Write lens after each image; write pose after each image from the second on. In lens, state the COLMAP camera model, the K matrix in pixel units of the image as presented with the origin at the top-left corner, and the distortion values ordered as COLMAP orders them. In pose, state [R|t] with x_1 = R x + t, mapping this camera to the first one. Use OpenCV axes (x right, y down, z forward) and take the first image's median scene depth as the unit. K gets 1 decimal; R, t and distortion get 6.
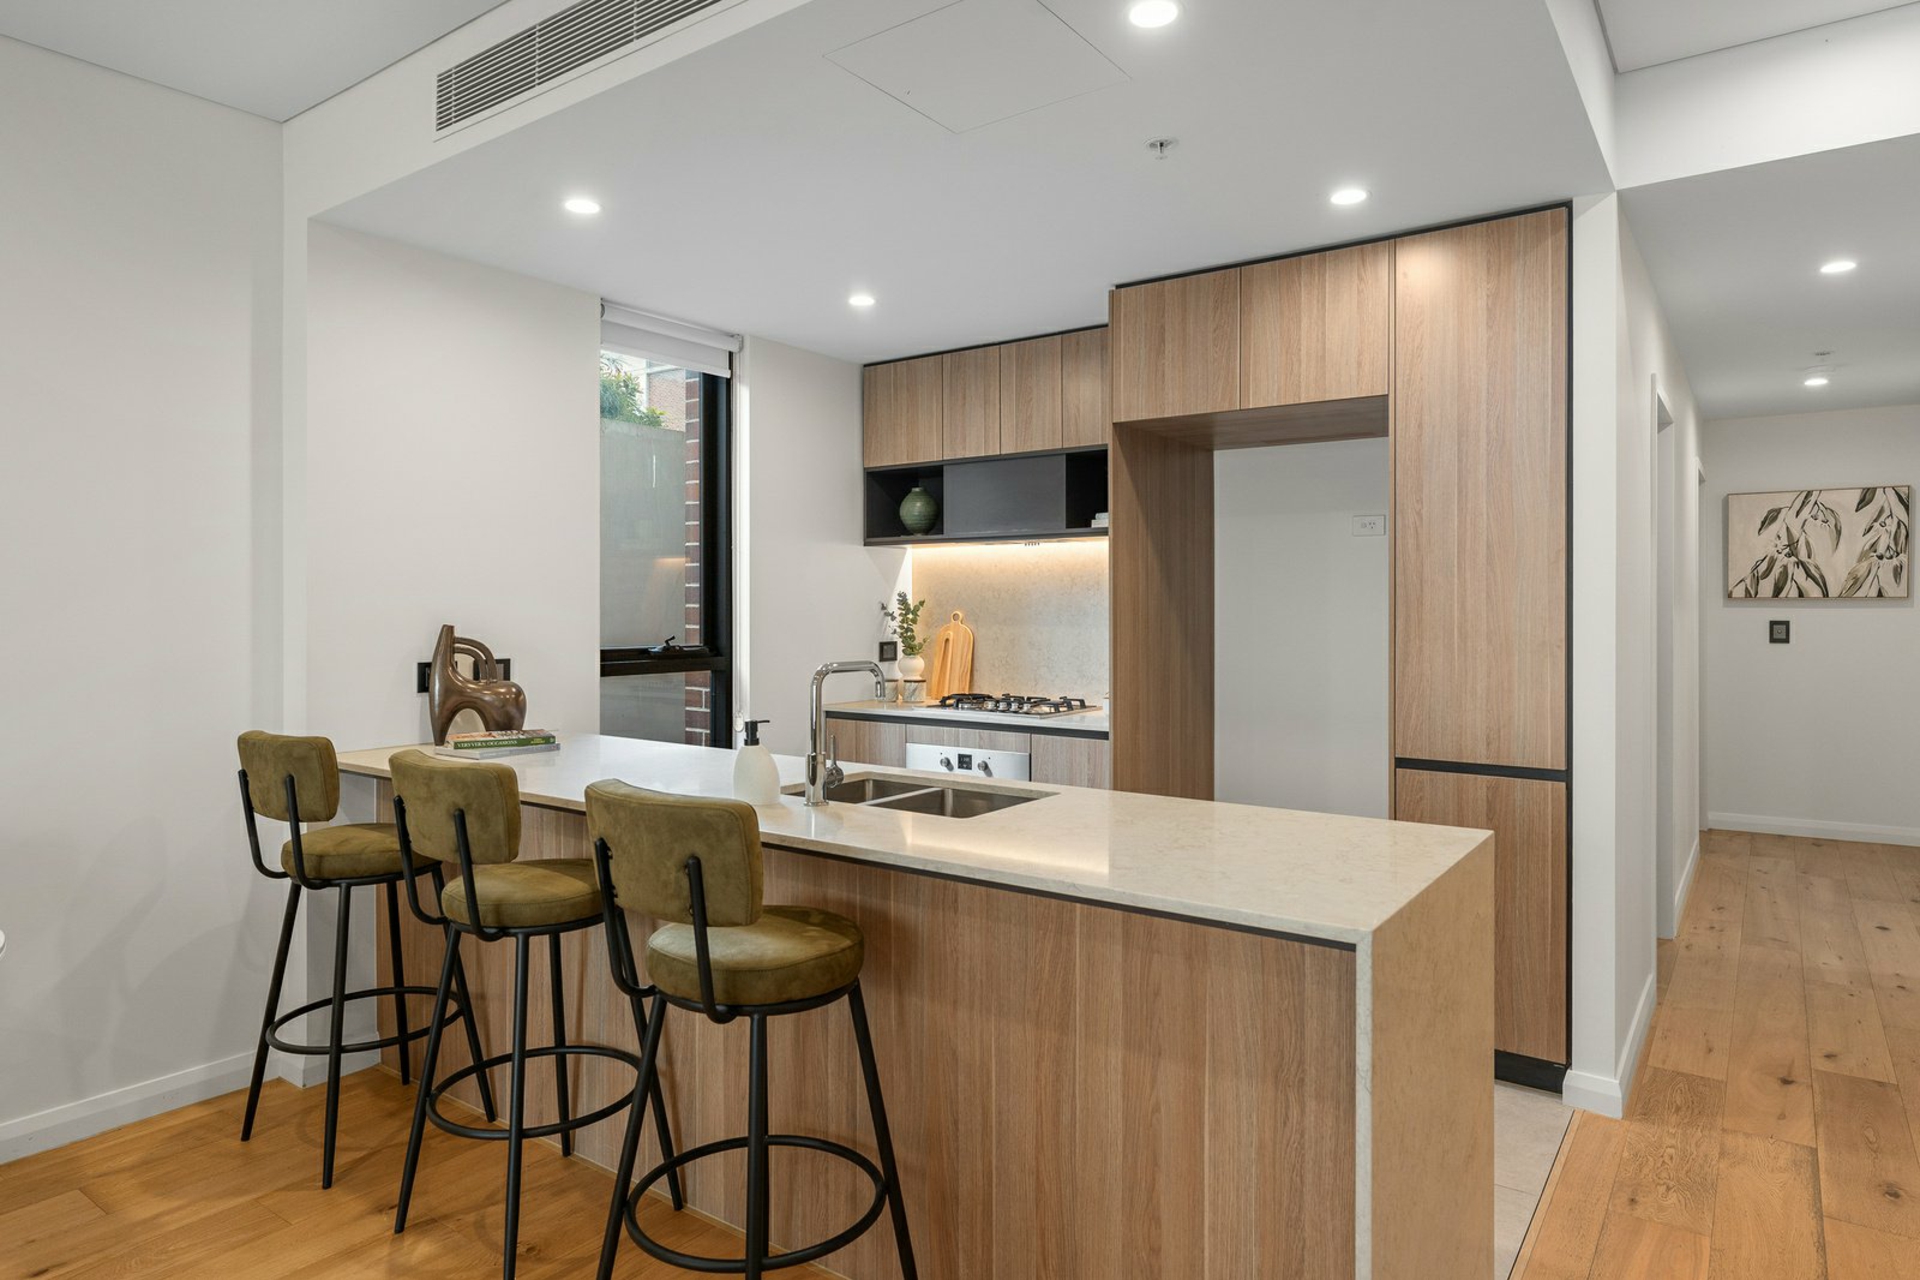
lens RADIAL K [[1119.3, 0, 965.9], [0, 1119.3, 609.0], [0, 0, 1]] dist [-0.000253, -0.002905]
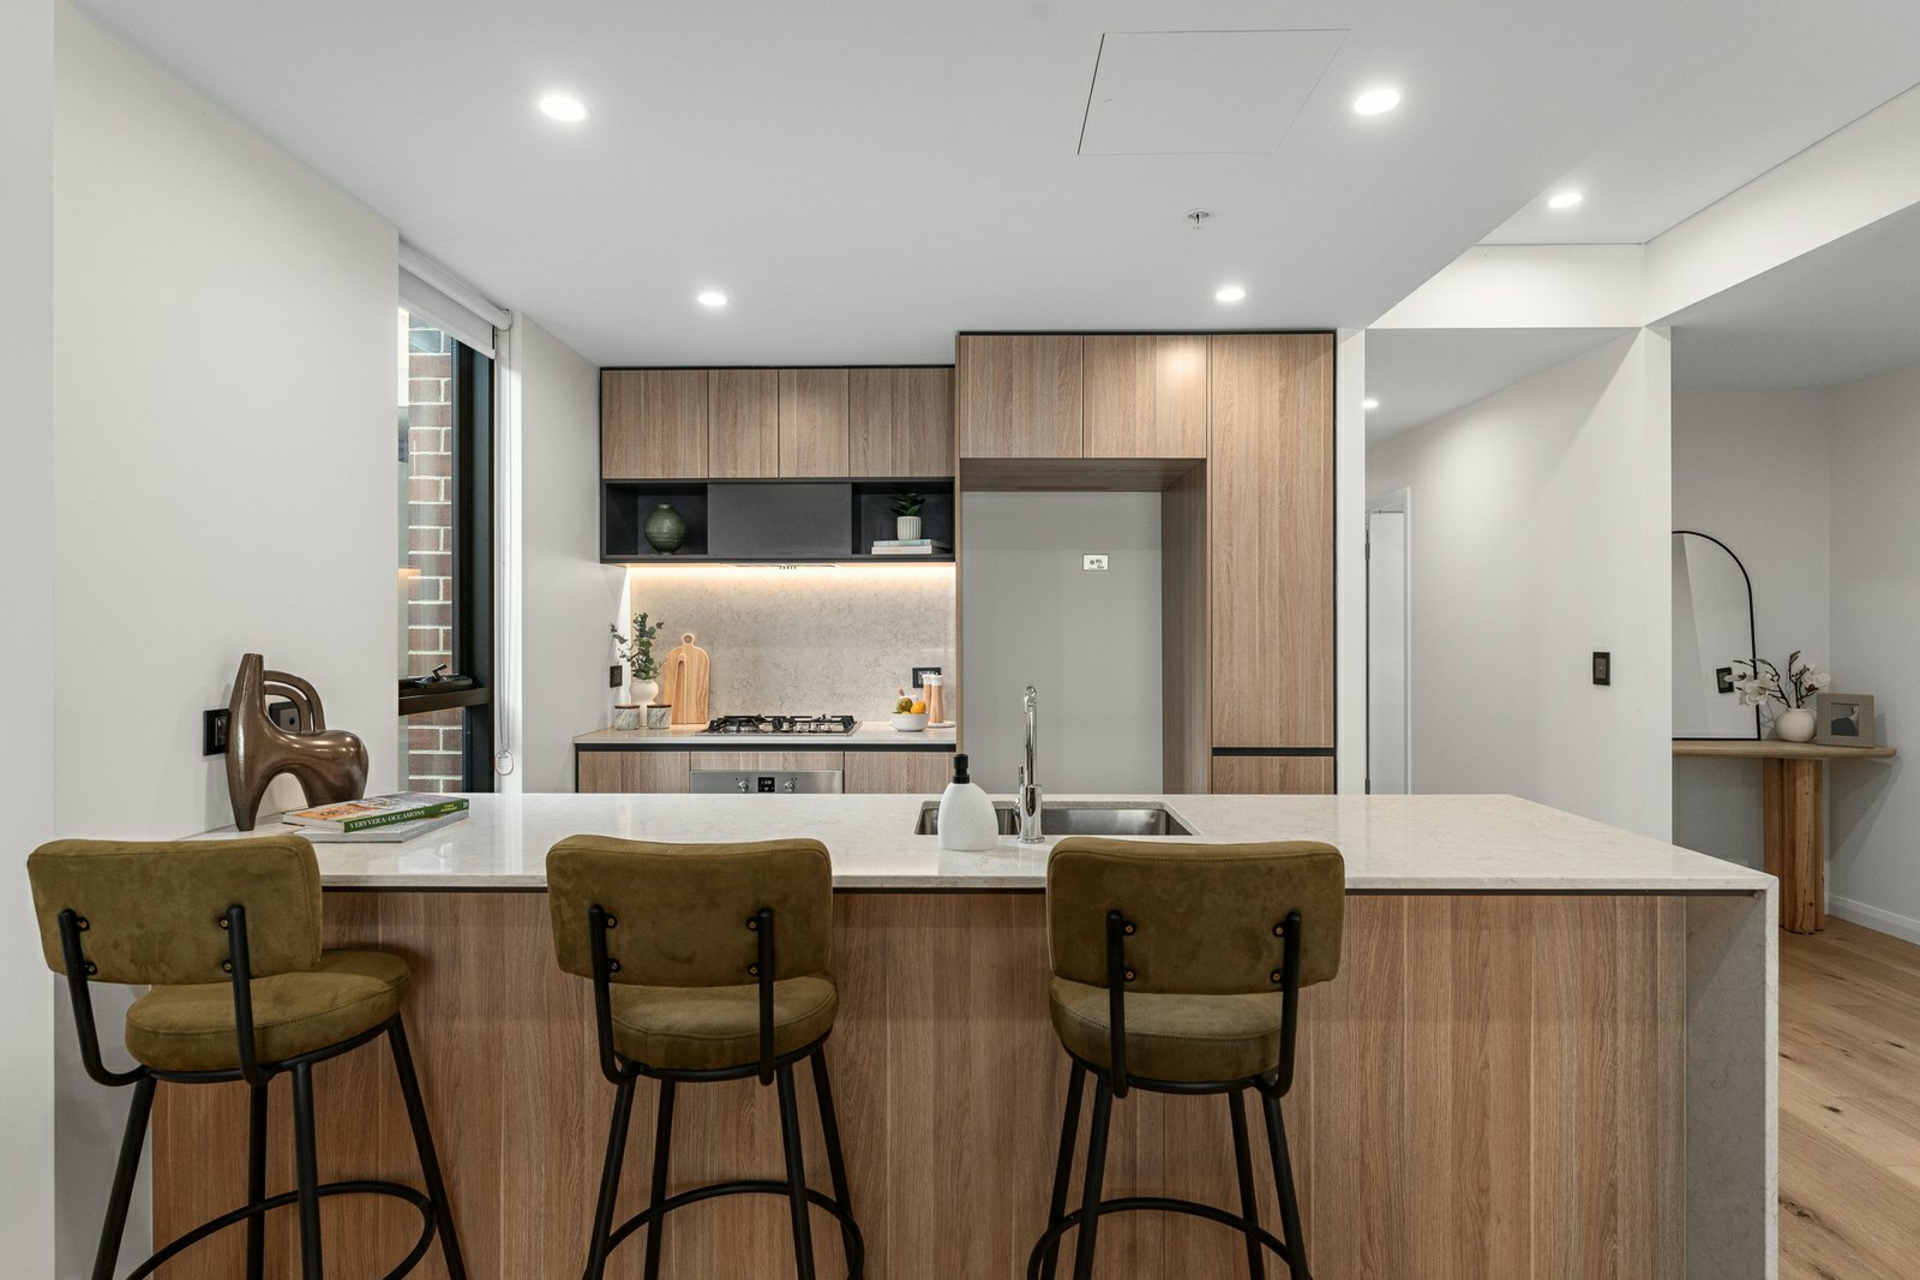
lens RADIAL K [[953.3, 0, 960.3], [0, 953.3, 630.7], [0, 0, 1]] dist [-0.000318, -0.000260]
pose [[0.820481, -0.001114, 0.571673, -0.464404], [0.001841, 0.999998, -0.000693, 0.001414], [-0.571671, 0.001621, 0.820482, 0.286013]]
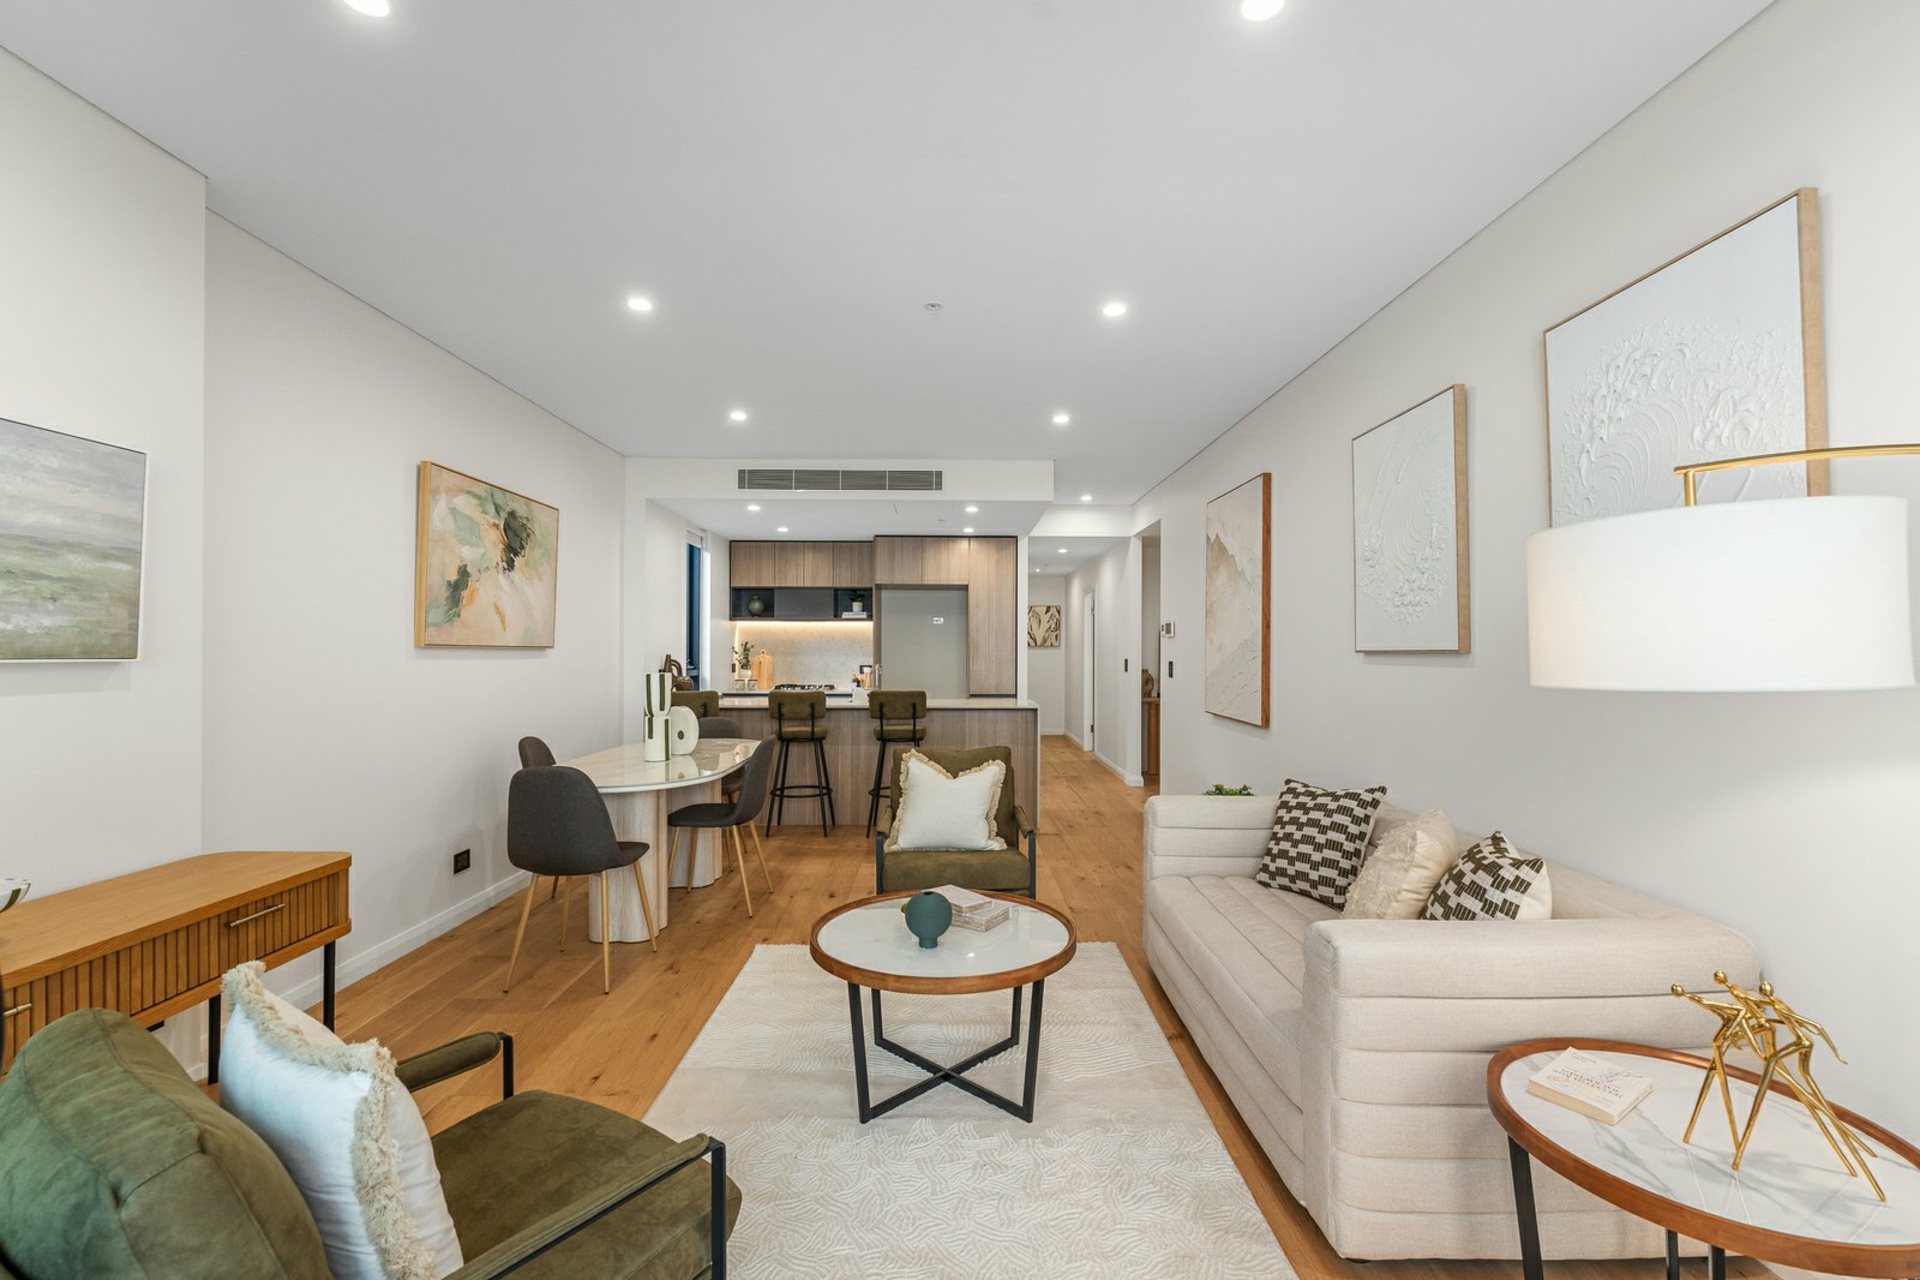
lens RADIAL K [[815.3, 0, 961.2], [0, 815.3, 641.7], [0, 0, 1]] dist [0.000328, -0.000330]
pose [[0.800187, 0.008514, 0.599690, -1.095463], [-0.002510, 0.999938, -0.010847, 0.003687], [-0.599746, 0.007175, 0.800159, -0.924200]]
